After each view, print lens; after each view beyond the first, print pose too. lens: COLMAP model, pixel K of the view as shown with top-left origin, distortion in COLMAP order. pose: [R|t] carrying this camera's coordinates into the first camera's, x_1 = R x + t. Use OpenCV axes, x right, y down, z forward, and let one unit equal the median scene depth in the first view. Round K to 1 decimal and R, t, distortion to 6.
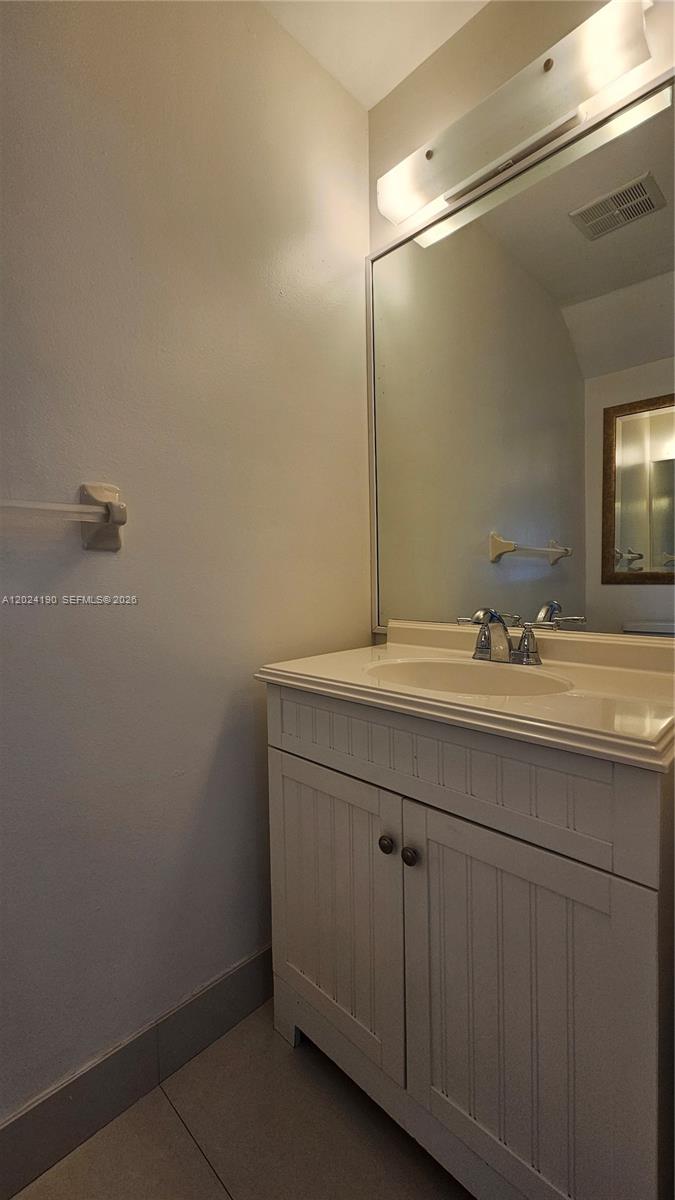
lens RADIAL K [[496.8, 0, 336.9], [0, 496.8, 596.7], [0, 0, 1]] dist [-0.000329, 0.000892]
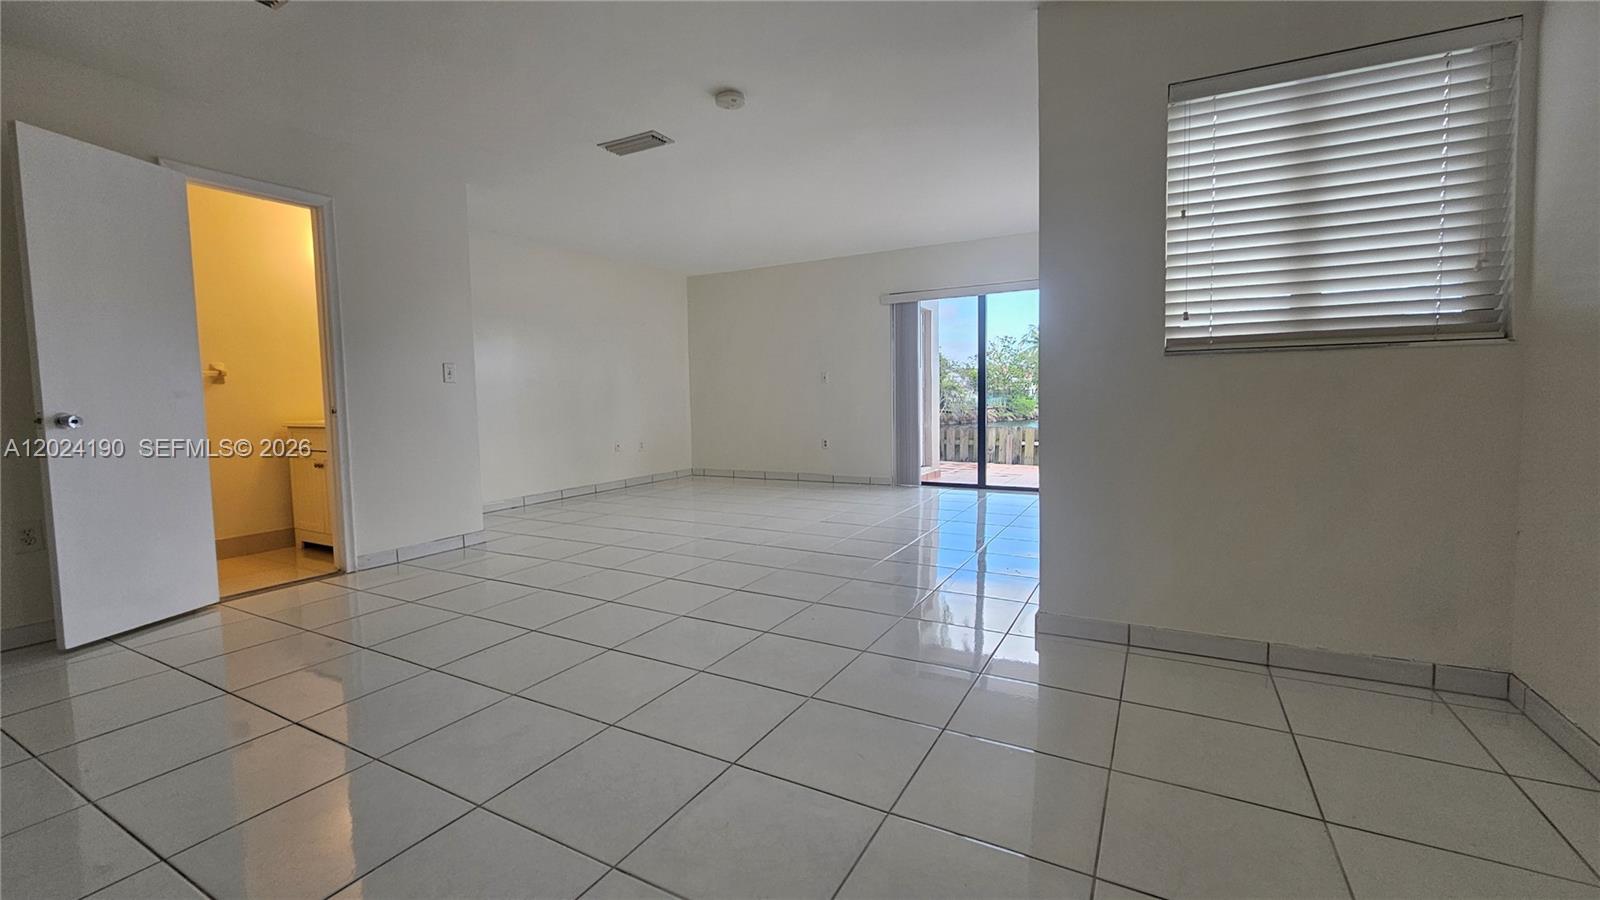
lens RADIAL K [[662.4, 0, 790.4], [0, 662.4, 441.6], [0, 0, 1]] dist [-0.000329, 0.000892]
pose [[0.962326, -0.024163, 0.270821, 2.110481], [0.014469, 0.999183, 0.037735, 0.194333], [-0.271512, -0.032395, 0.961890, -4.553789]]
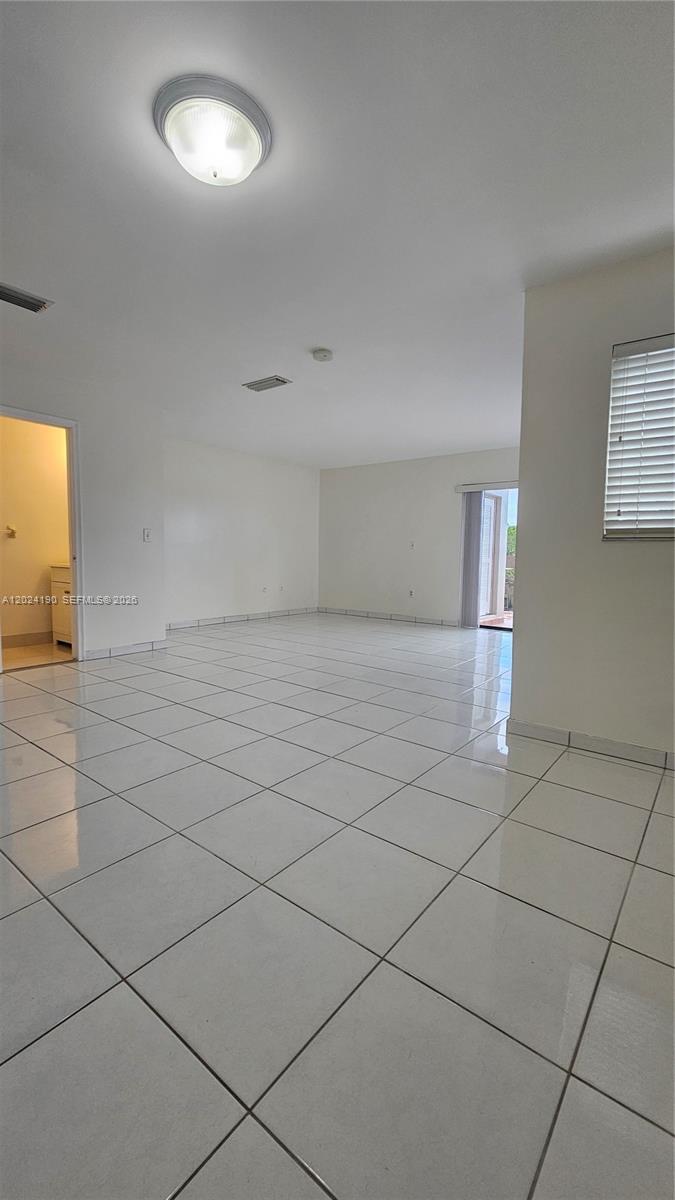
lens RADIAL K [[496.8, 0, 336.9], [0, 496.8, 596.7], [0, 0, 1]] dist [-0.000329, 0.000892]
pose [[0.992435, 0.019035, 0.121290, 2.471858], [-0.025603, 0.998276, 0.052823, 0.175361], [-0.120076, -0.055528, 0.991211, -4.971134]]
